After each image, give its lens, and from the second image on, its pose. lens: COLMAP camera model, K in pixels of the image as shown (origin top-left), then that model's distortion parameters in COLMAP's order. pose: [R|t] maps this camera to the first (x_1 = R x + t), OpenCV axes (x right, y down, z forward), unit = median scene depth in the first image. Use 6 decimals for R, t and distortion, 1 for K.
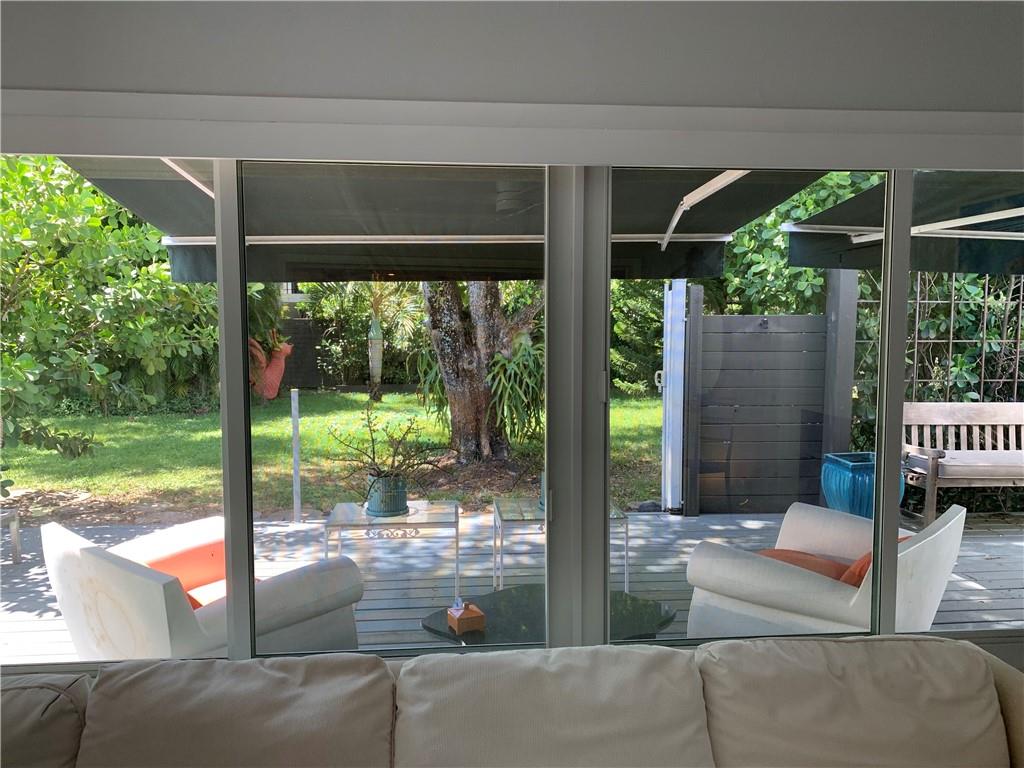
lens RADIAL K [[785.6, 0, 511.0], [0, 785.6, 387.2], [0, 0, 1]] dist [0.048738, -0.077269]
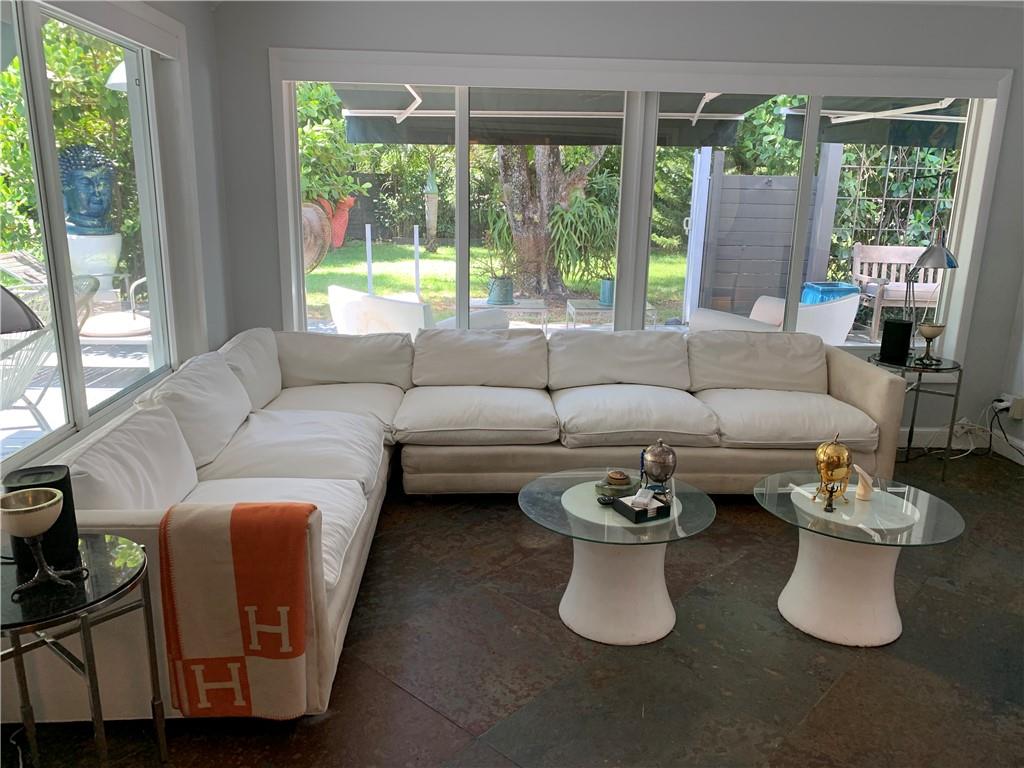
lens RADIAL K [[786.7, 0, 524.7], [0, 786.7, 397.2], [0, 0, 1]] dist [0.059711, -0.096921]
pose [[0.999422, 0.027805, -0.019556, -0.035857], [-0.023766, 0.982856, 0.182837, 0.027812], [0.024305, -0.182267, 0.982949, -0.262383]]
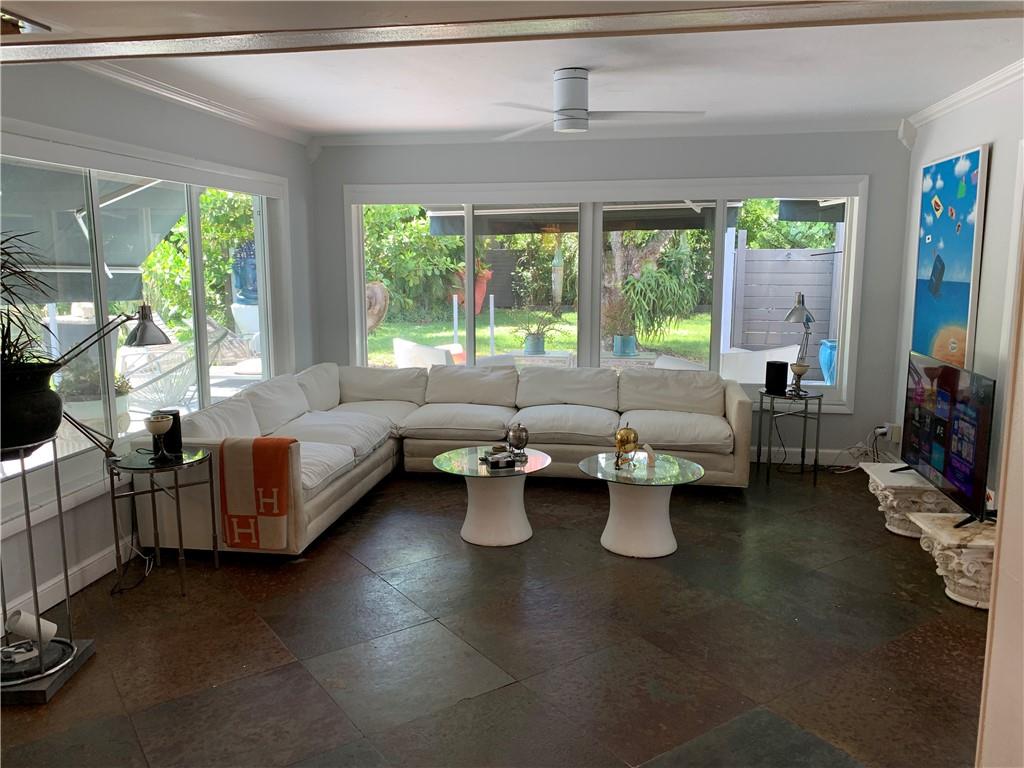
lens RADIAL K [[780.9, 0, 508.4], [0, 780.9, 382.4], [0, 0, 1]] dist [0.081730, -0.086290]
pose [[0.968664, 0.038416, -0.245388, 0.126980], [-0.017416, 0.996040, 0.087184, 0.029730], [0.247765, -0.080179, 0.965497, -0.443066]]
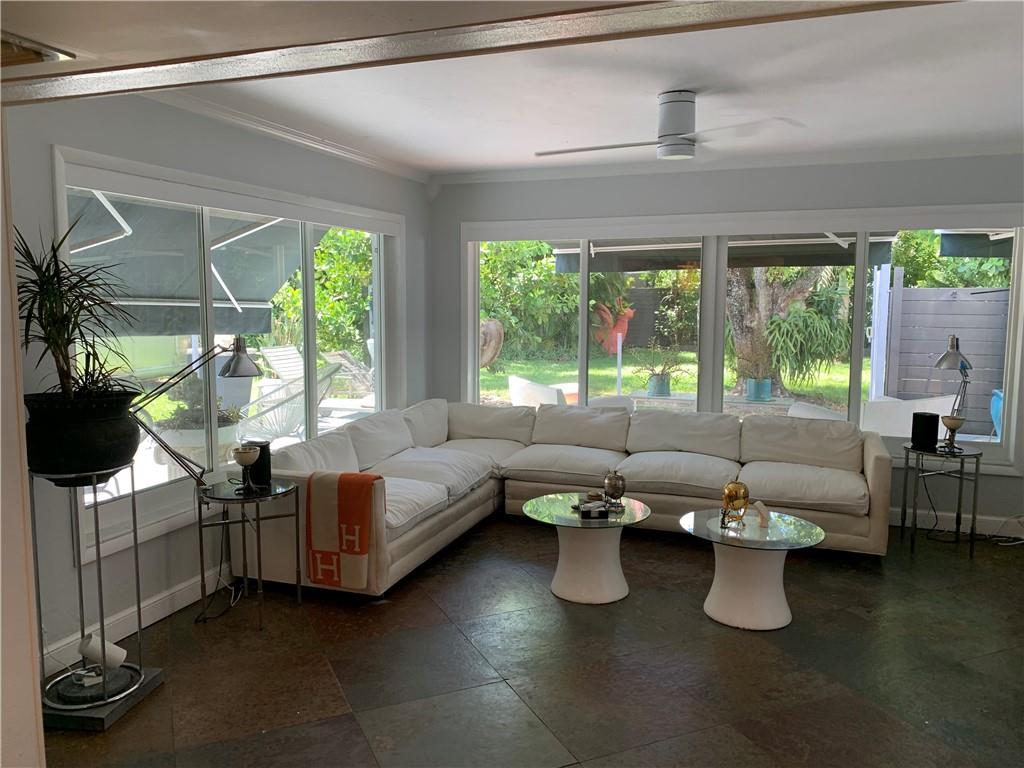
lens RADIAL K [[784.8, 0, 512.0], [0, 784.8, 384.0], [0, 0, 1]] dist [0.067536, -0.082932]
pose [[0.906379, 0.051303, -0.419338, 0.149214], [-0.035831, 0.998358, 0.044695, 0.029504], [0.420943, -0.025485, 0.906729, -0.408523]]
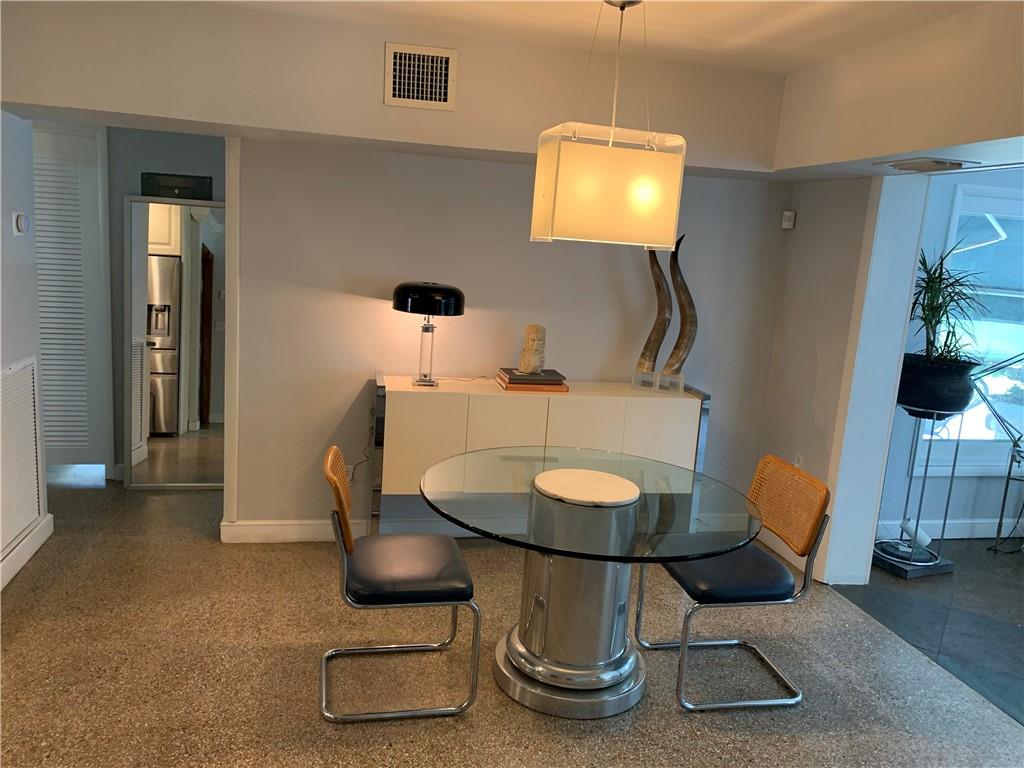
lens RADIAL K [[784.8, 0, 512.0], [0, 784.8, 384.0], [0, 0, 1]] dist [0.067536, -0.082932]
pose [[0.133596, 0.184635, -0.973685, 0.290929], [-0.136125, 0.976598, 0.166511, 0.024779], [0.981642, 0.110298, 0.155603, -0.515152]]
